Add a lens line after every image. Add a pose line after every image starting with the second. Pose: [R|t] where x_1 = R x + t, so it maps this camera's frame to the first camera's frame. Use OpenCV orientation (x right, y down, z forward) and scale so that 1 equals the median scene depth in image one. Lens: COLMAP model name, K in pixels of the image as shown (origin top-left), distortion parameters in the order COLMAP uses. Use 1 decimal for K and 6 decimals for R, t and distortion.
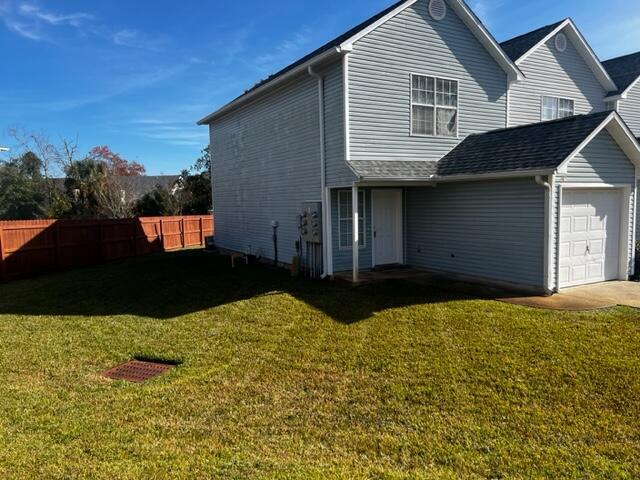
lens RADIAL K [[482.8, 0, 320.0], [0, 482.8, 240.0], [0, 0, 1]] dist [0.059703, -0.073953]
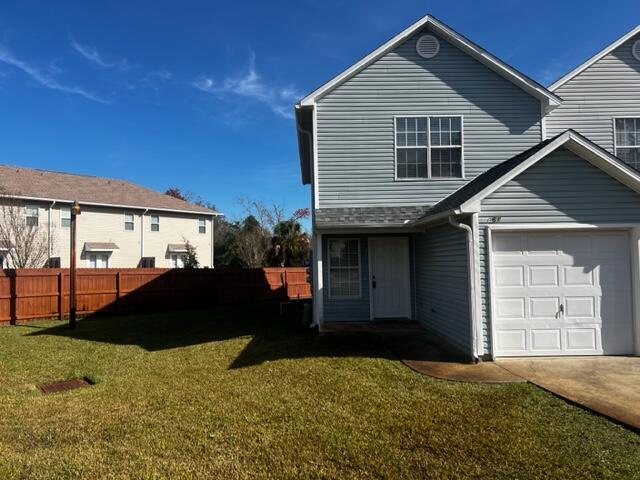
lens RADIAL K [[482.8, 0, 320.0], [0, 482.8, 240.0], [0, 0, 1]] dist [0.059703, -0.073953]
pose [[0.875366, -0.017005, -0.483161, 0.514710], [-0.038959, 0.993650, -0.105556, 0.005451], [0.481888, 0.111223, 0.869145, 0.124032]]
